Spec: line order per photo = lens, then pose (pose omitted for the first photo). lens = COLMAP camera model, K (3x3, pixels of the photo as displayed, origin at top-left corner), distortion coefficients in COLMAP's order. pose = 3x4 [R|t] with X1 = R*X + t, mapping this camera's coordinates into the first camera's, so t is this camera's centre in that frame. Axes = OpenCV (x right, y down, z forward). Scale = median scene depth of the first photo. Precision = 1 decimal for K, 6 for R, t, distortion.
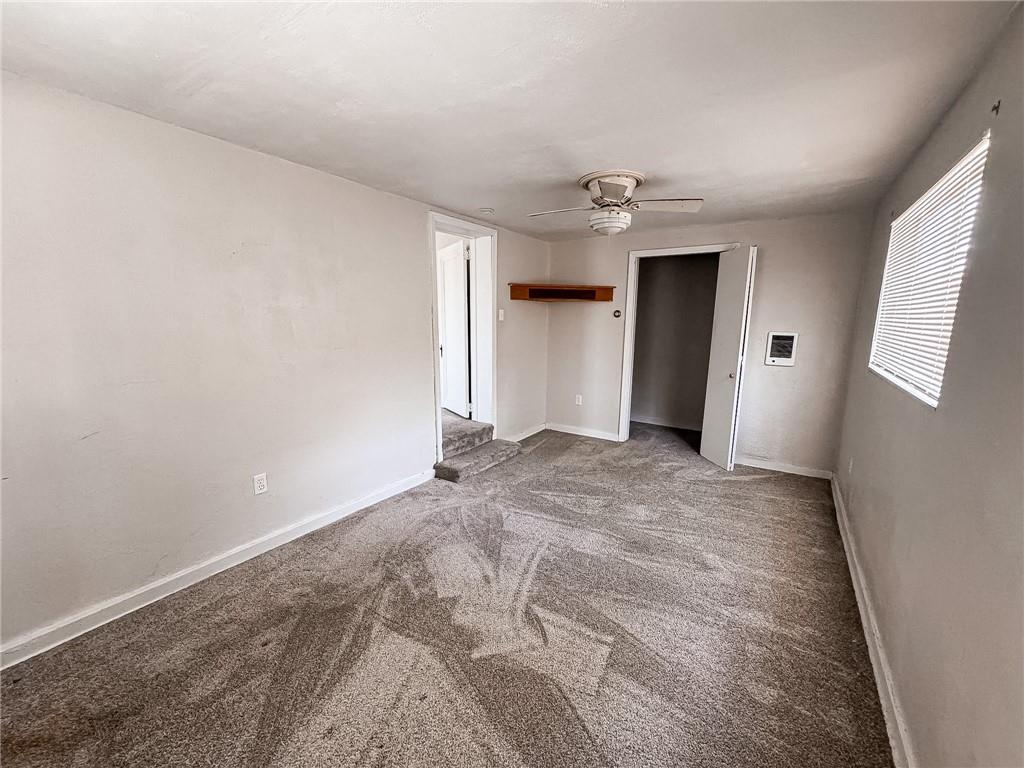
lens RADIAL K [[409.5, 0, 512.0], [0, 409.5, 384.0], [0, 0, 1]] dist [0.001042, 0.000431]
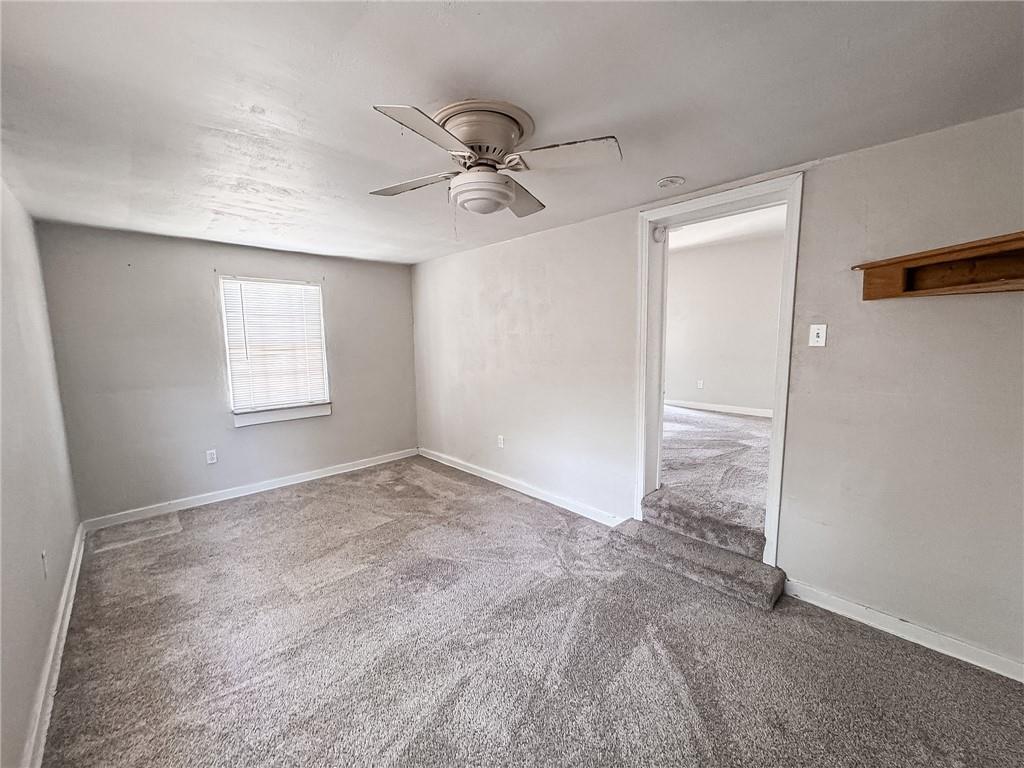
lens RADIAL K [[409.5, 0, 512.0], [0, 409.5, 384.0], [0, 0, 1]] dist [0.001042, 0.000431]
pose [[-0.211094, 0.102560, -0.972070, 0.612885], [-0.152595, 0.978829, 0.136411, -0.137567], [0.965481, 0.177129, -0.190975, 0.851609]]
